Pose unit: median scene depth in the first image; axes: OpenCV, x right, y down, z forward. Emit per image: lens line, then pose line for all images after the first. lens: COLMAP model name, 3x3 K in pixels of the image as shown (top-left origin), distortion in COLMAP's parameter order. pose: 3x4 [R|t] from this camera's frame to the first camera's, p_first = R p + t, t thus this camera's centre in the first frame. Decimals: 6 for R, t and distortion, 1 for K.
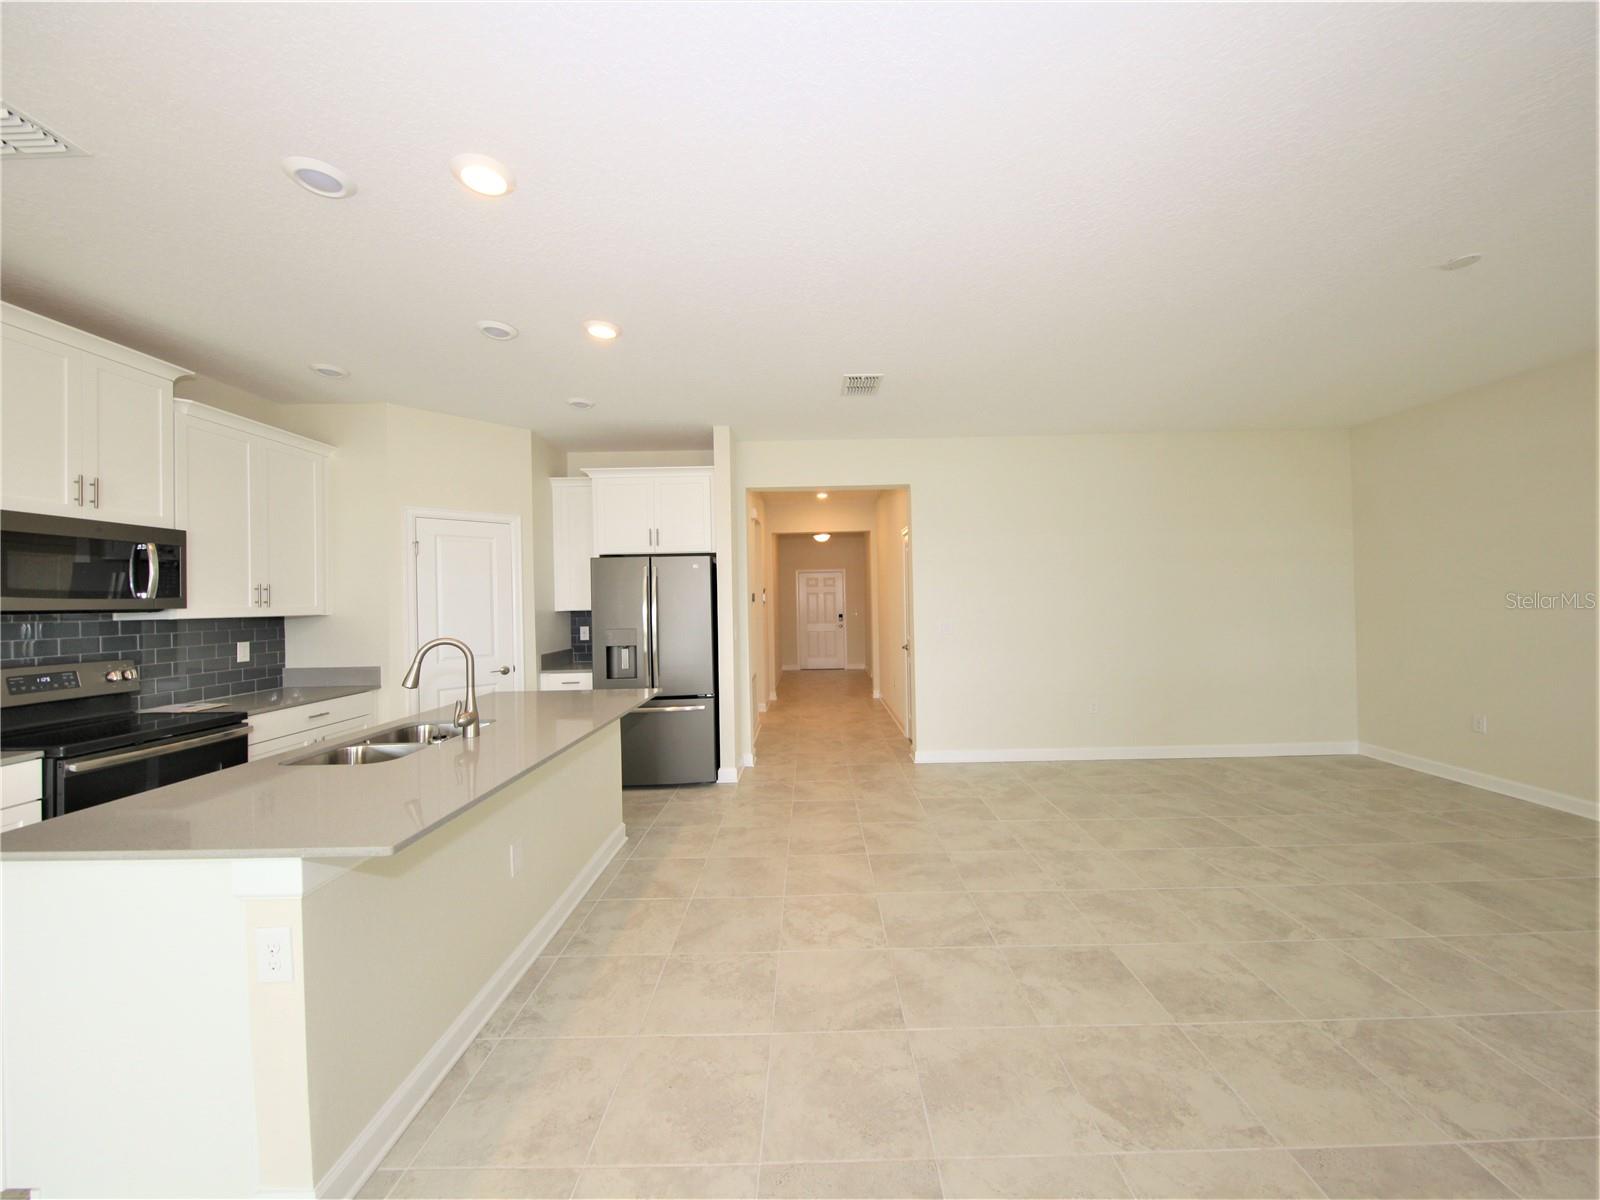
lens RADIAL K [[598.8, 0, 809.2], [0, 598.8, 602.8], [0, 0, 1]] dist [0.002060, -0.002744]
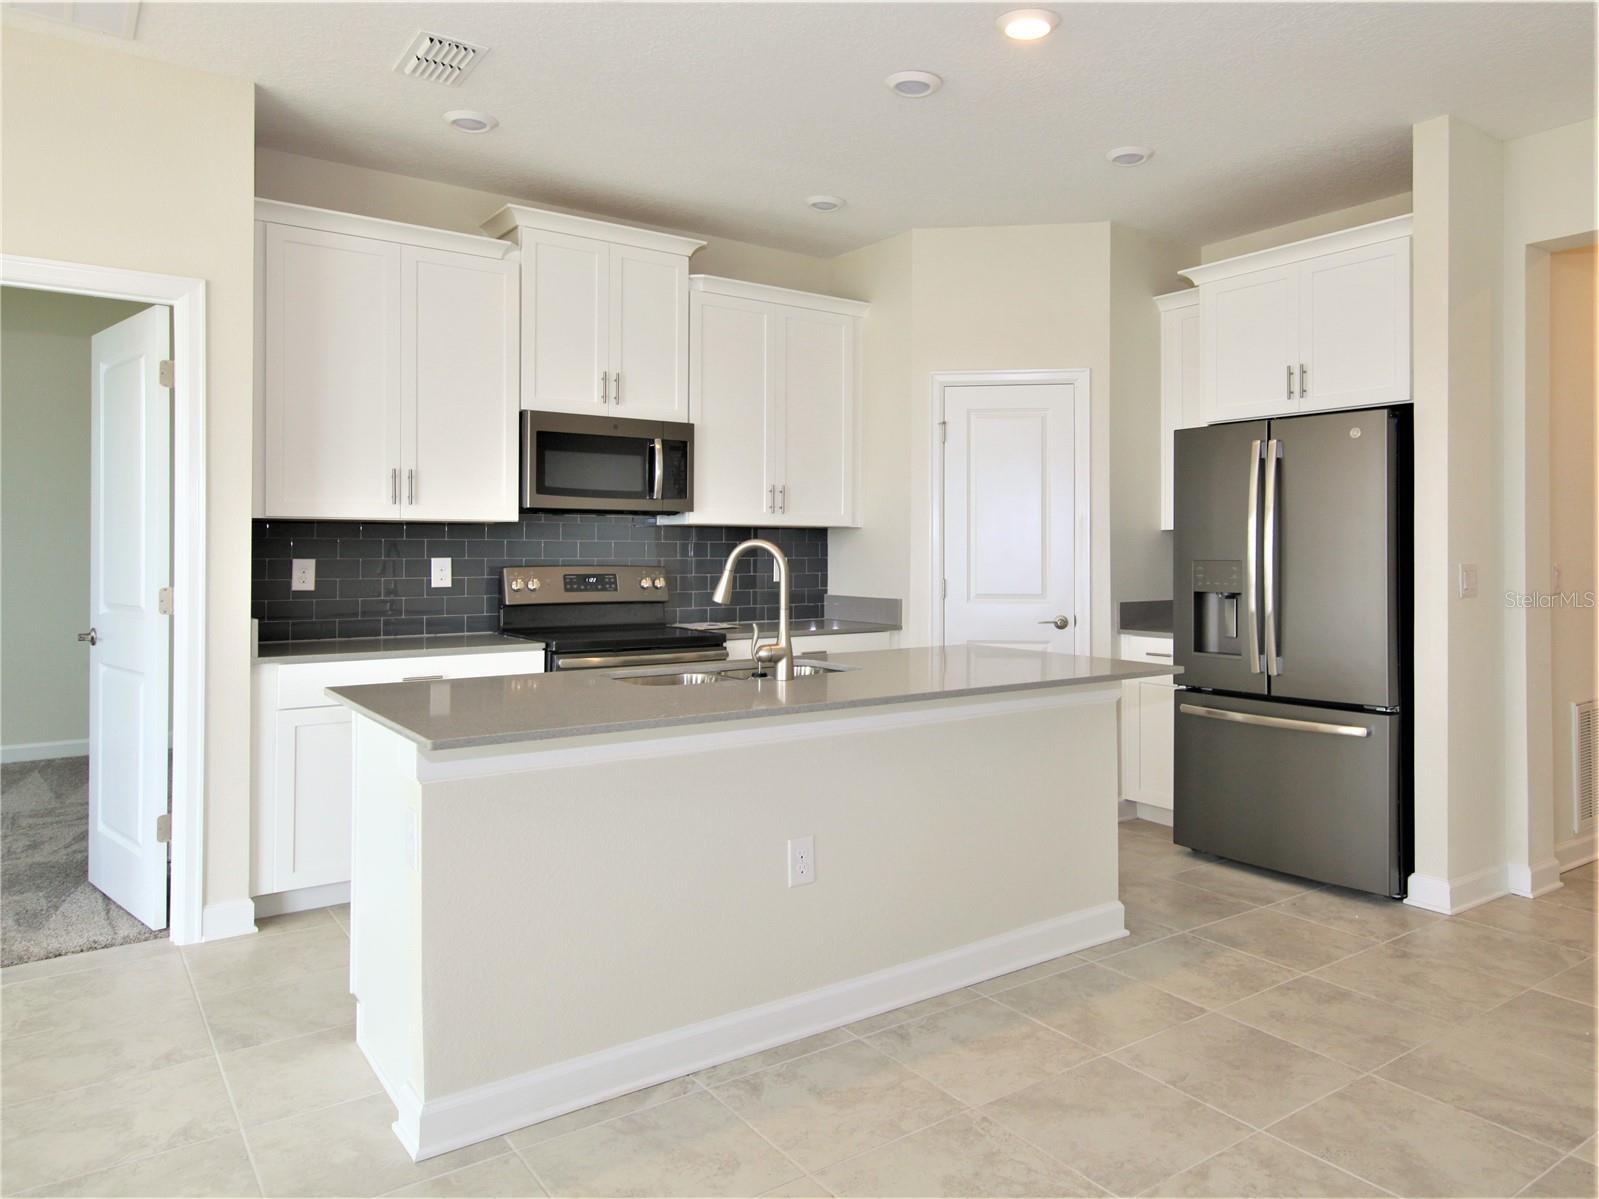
lens RADIAL K [[1110.8, 0, 858.0], [0, 1110.8, 547.9], [0, 0, 1]] dist [0.028635, -0.004271]
pose [[0.590417, 0.022857, -0.806775, 0.406869], [-0.018893, 0.999716, 0.014497, 0.032664], [0.806877, 0.006683, 0.590681, 0.212269]]
